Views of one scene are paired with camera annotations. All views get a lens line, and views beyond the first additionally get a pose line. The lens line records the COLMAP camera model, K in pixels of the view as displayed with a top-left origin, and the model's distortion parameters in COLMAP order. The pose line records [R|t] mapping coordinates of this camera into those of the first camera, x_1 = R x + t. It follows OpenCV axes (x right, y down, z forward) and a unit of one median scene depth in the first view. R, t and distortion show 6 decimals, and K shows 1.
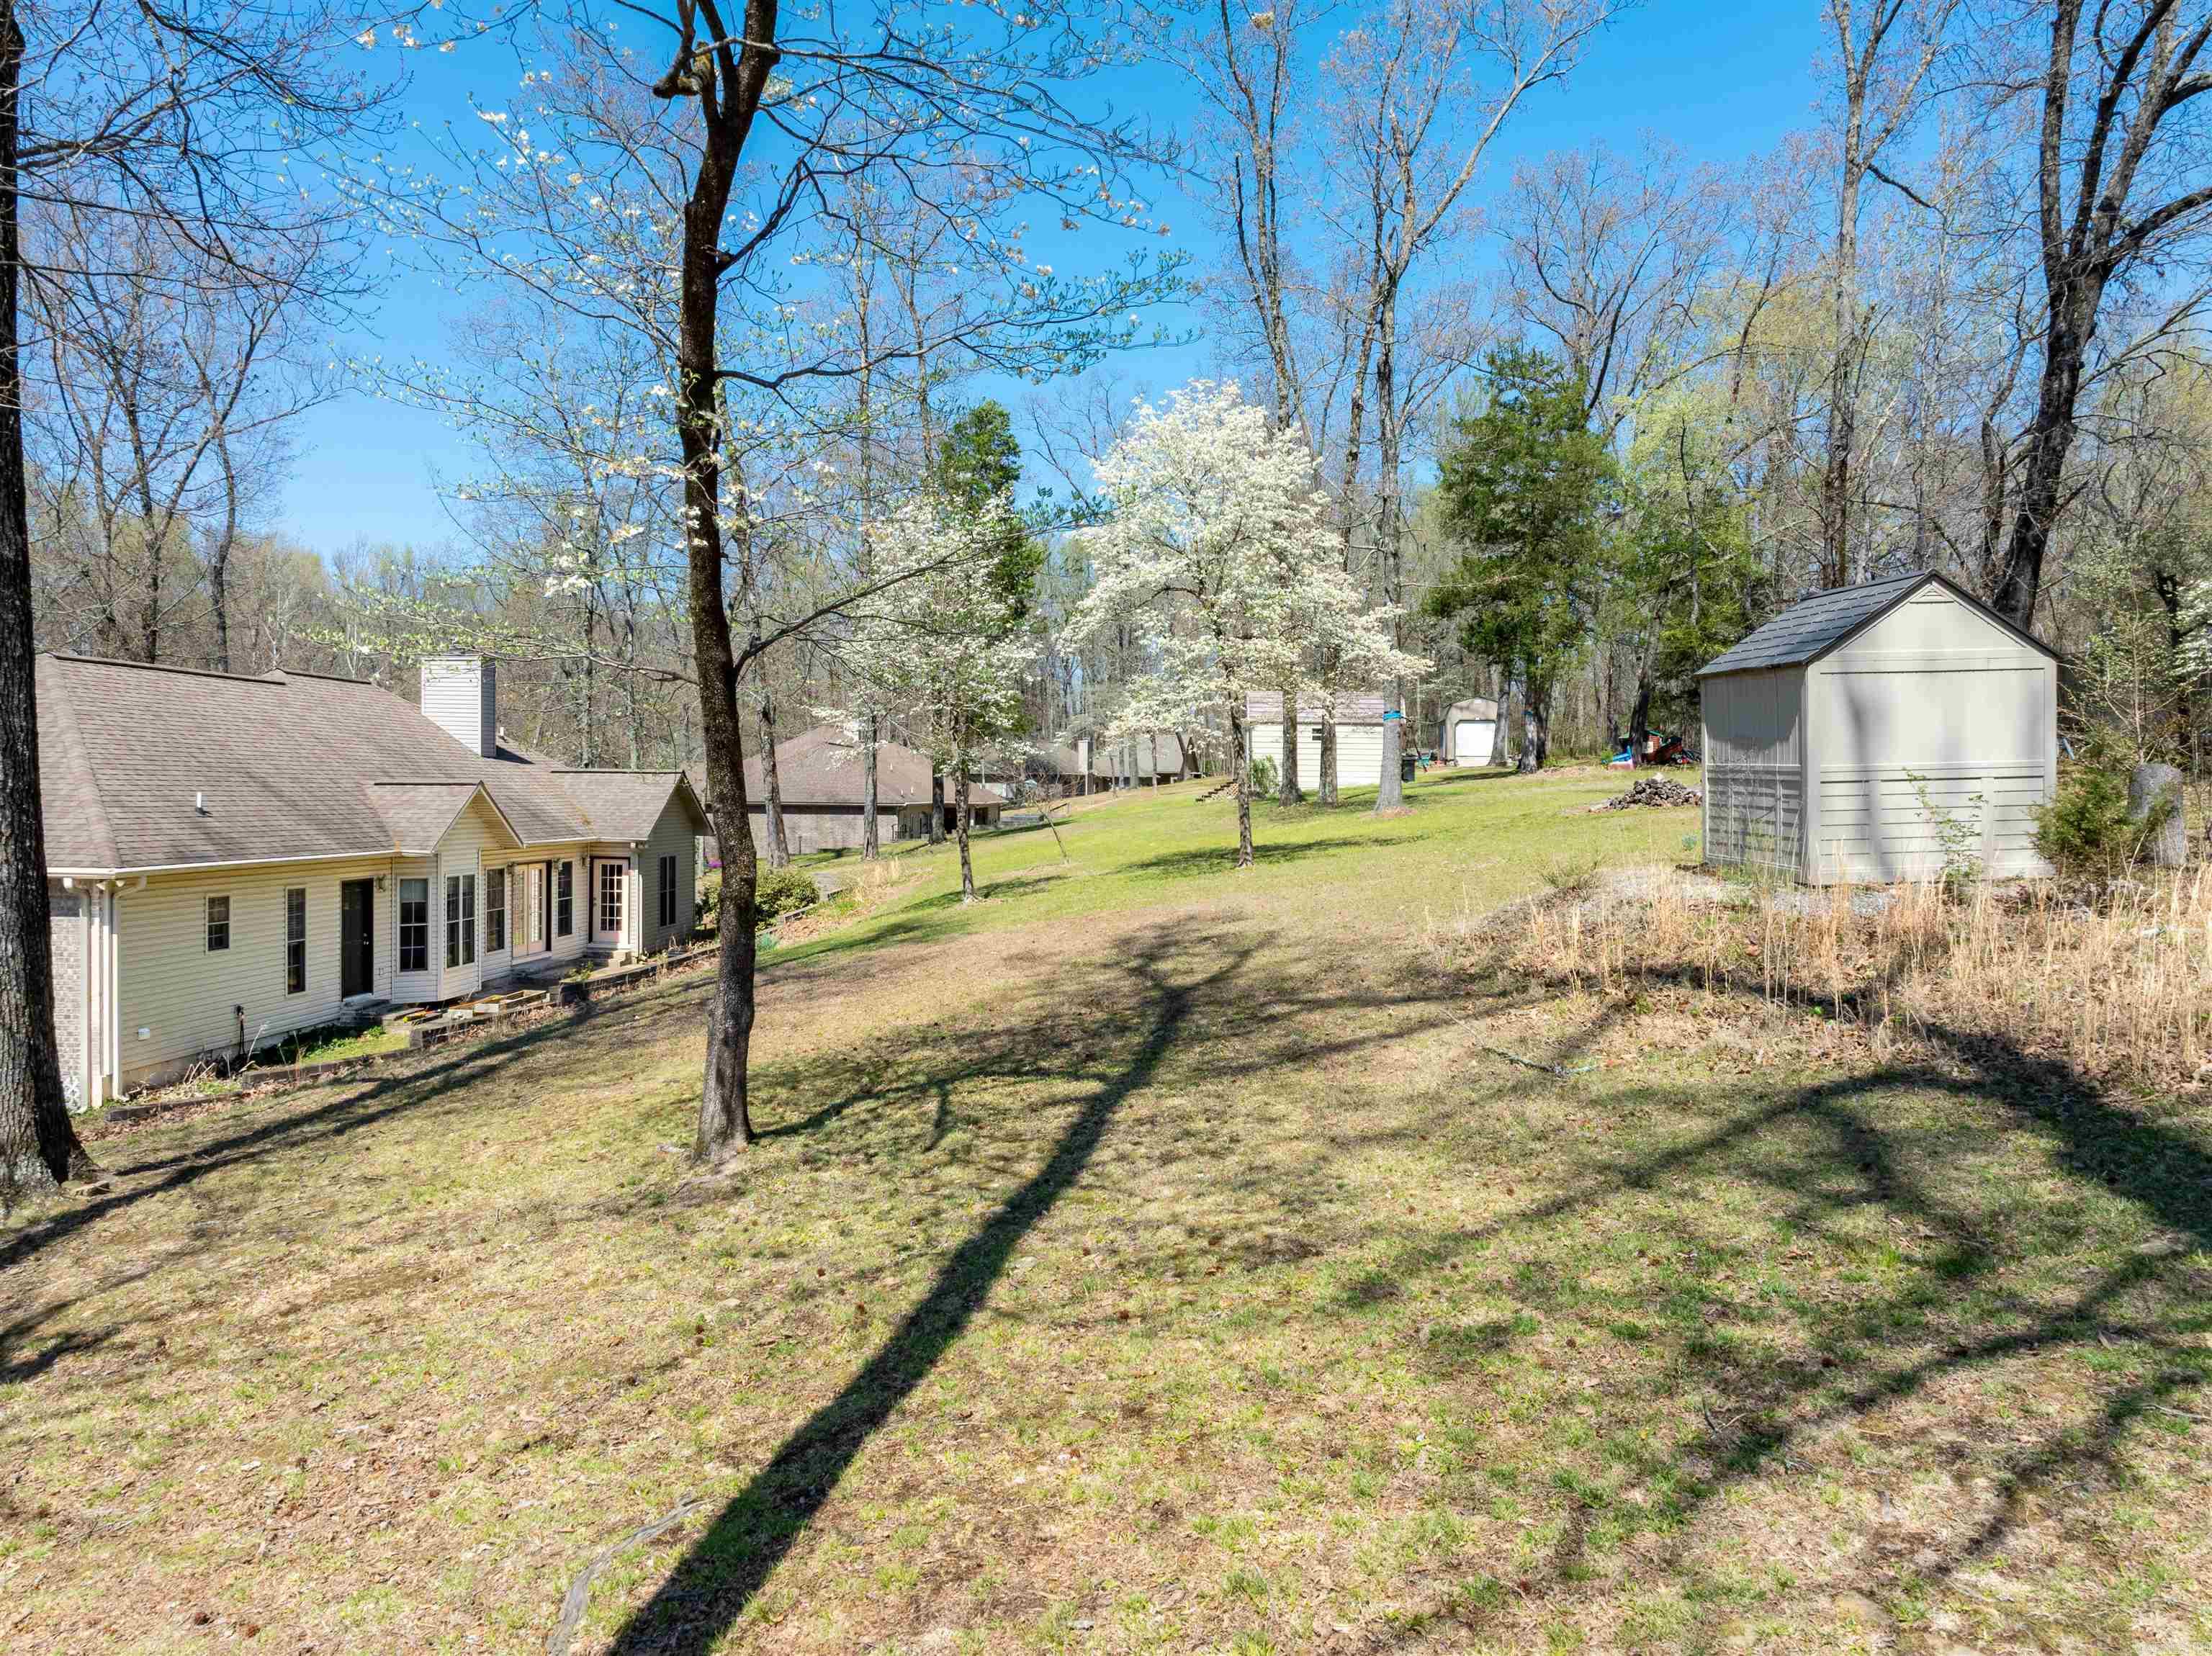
lens RADIAL K [[1558.1, 0, 1118.1], [0, 1558.1, 815.0], [0, 0, 1]] dist [-0.042702, 0.031426]
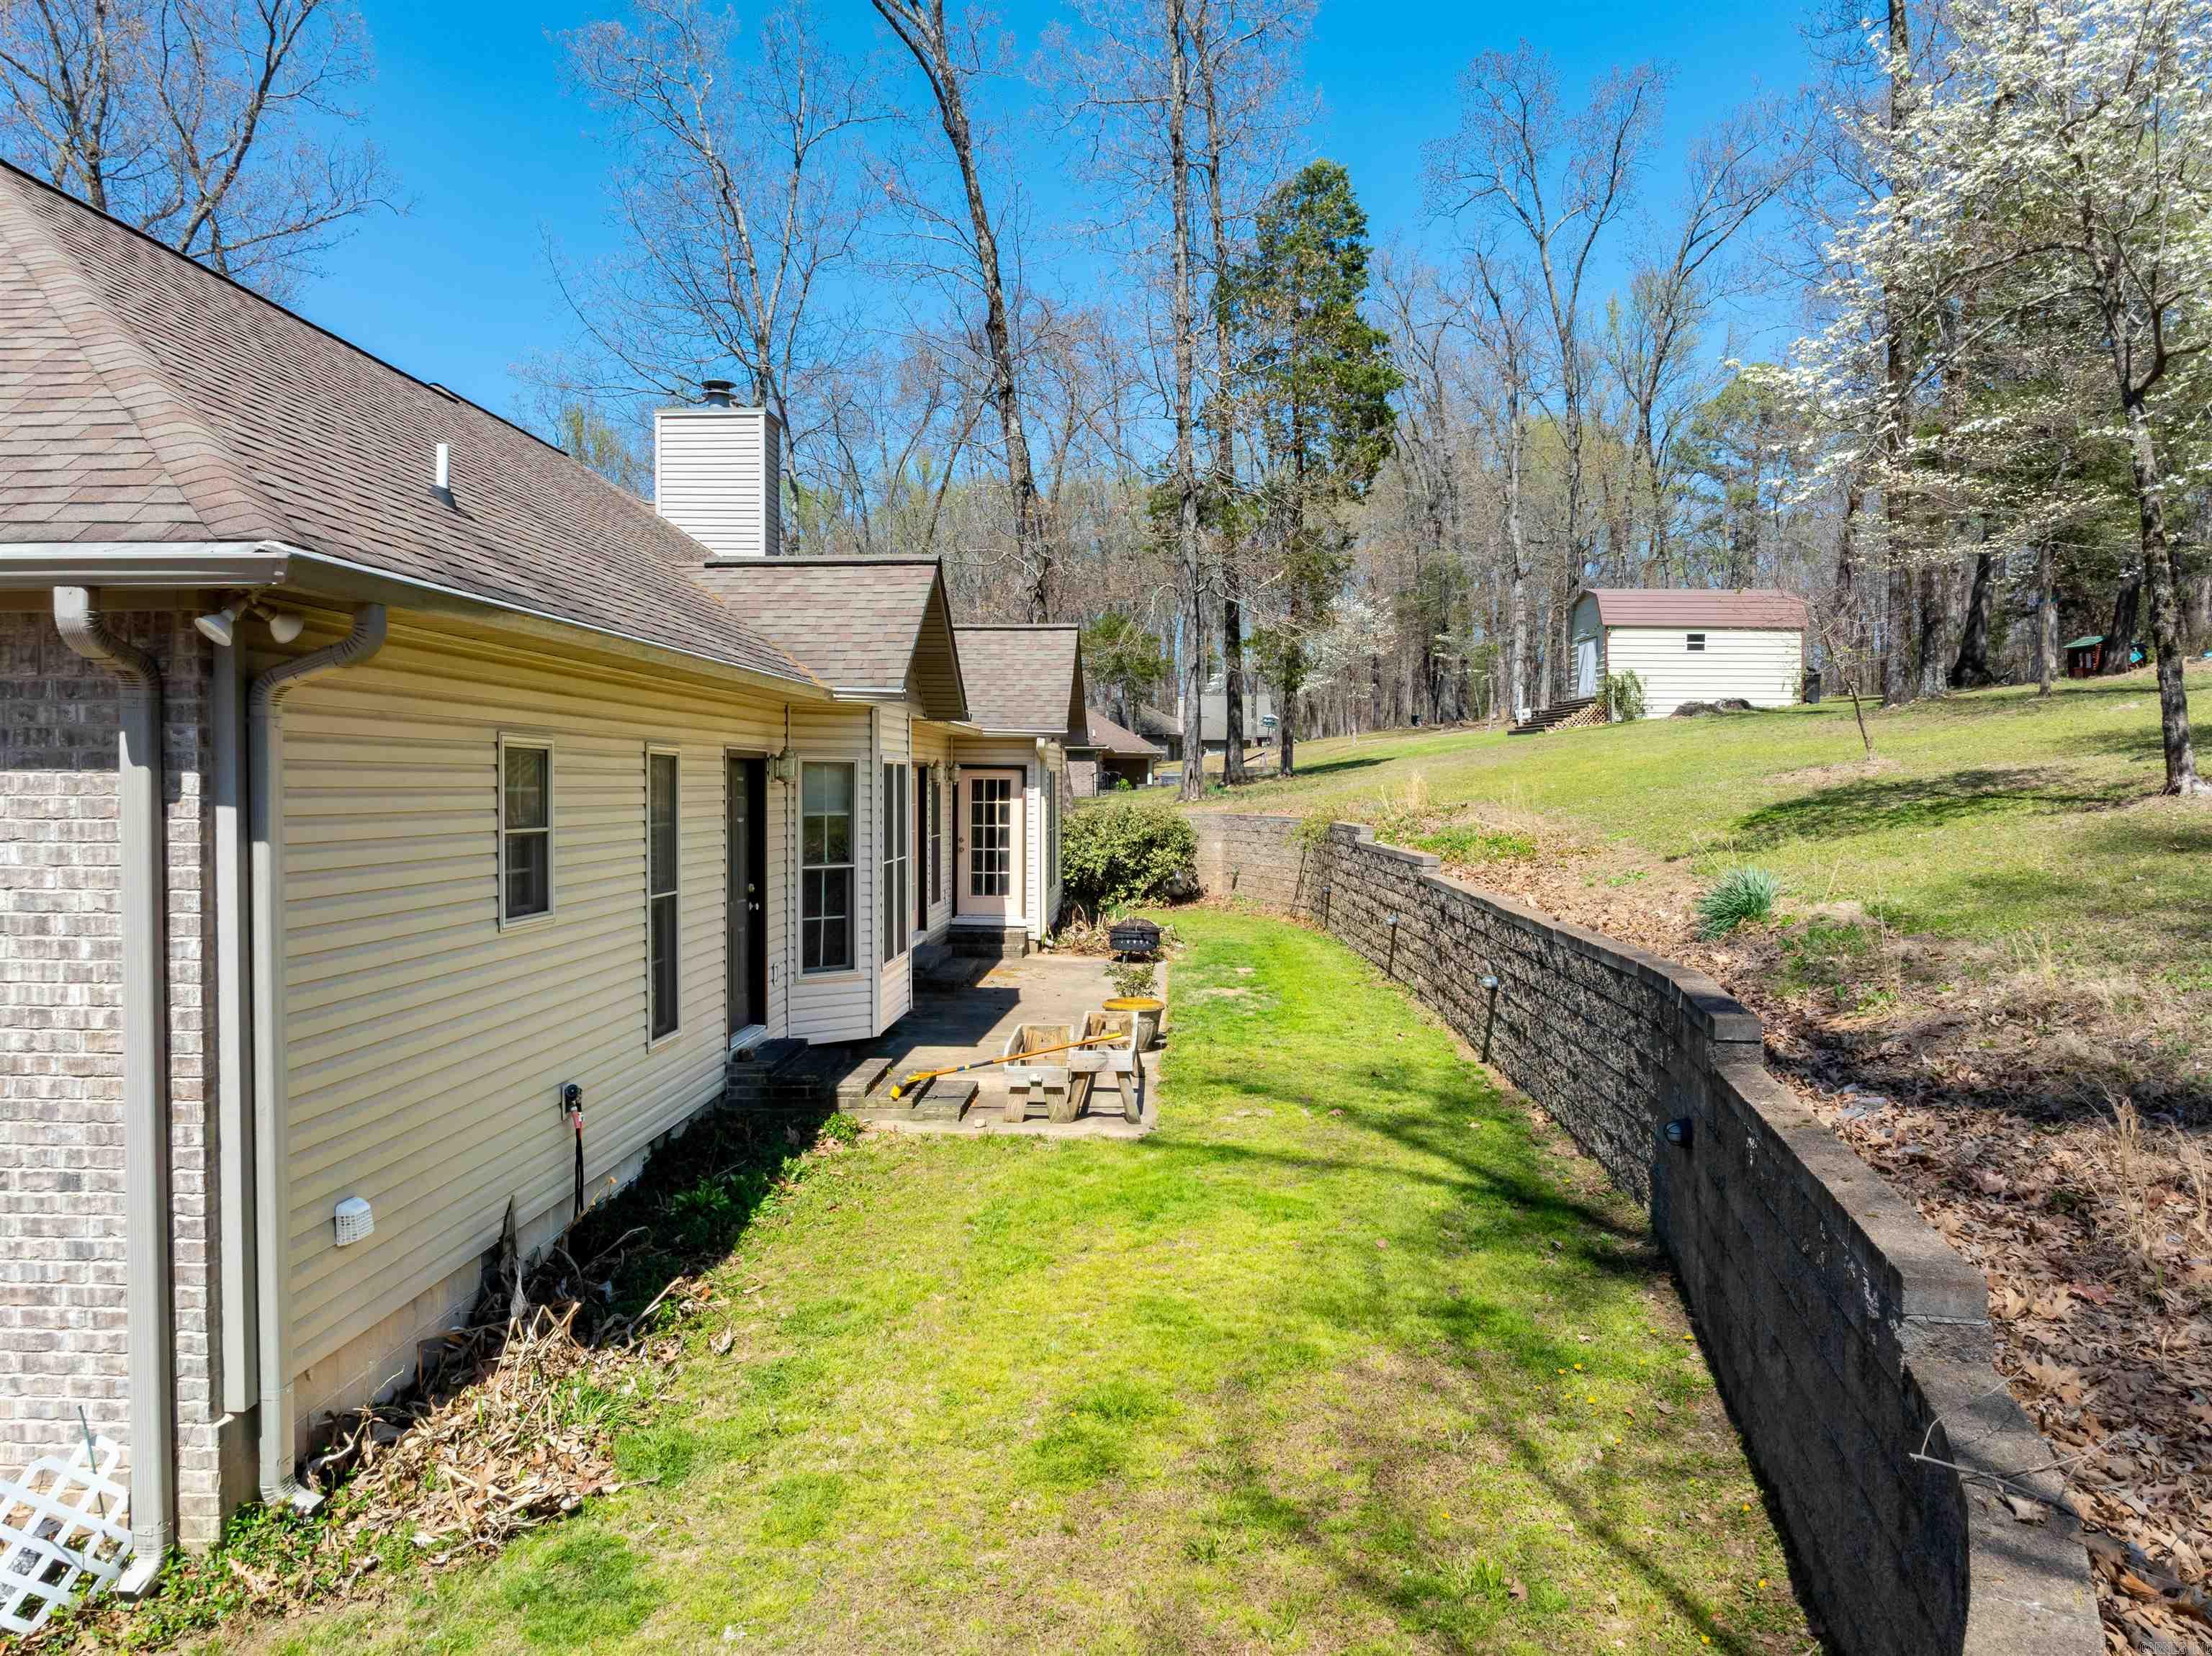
lens RADIAL K [[1558.1, 0, 1108.1], [0, 1558.1, 826.1], [0, 0, 1]] dist [-0.042702, 0.031426]
pose [[0.999668, -0.009823, 0.023831, -0.294620], [0.009485, 0.999853, 0.014265, 0.041031], [-0.023968, -0.014034, 0.999614, 0.423069]]
